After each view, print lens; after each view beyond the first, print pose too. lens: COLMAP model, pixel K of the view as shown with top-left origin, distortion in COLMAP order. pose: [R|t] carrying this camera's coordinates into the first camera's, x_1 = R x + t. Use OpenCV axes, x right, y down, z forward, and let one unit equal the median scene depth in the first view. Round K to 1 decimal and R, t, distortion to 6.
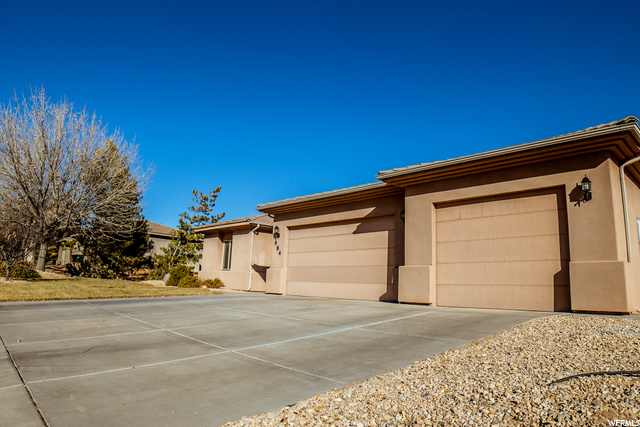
lens RADIAL K [[419.2, 0, 312.5], [0, 419.2, 210.9], [0, 0, 1]] dist [-0.119002, 0.048465]
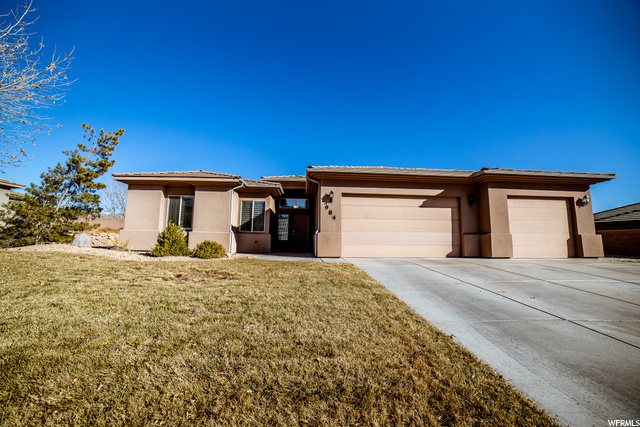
lens RADIAL K [[258.9, 0, 316.8], [0, 258.9, 211.5], [0, 0, 1]] dist [-0.106291, 0.039800]
pose [[0.625110, 0.064092, 0.777900, -0.904915], [-0.127660, 0.991598, 0.020887, 0.117612], [-0.770026, -0.112364, 0.628040, 0.951468]]
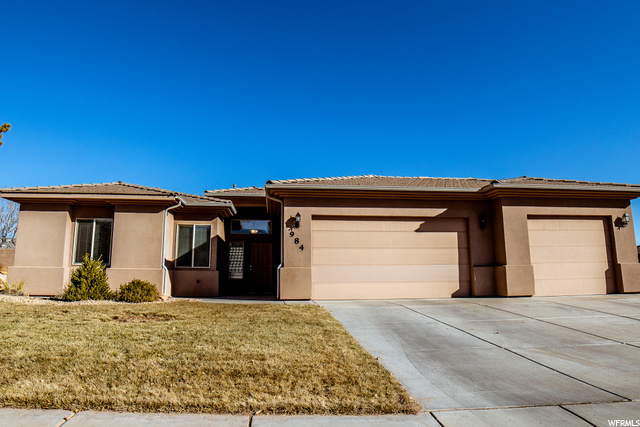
lens RADIAL K [[419.2, 0, 312.5], [0, 419.2, 210.9], [0, 0, 1]] dist [-0.119002, 0.048465]
pose [[0.590583, 0.099065, 0.800873, -1.058300], [-0.116387, 0.992517, -0.036944, 0.089089], [-0.798540, -0.071392, 0.597693, 0.776947]]
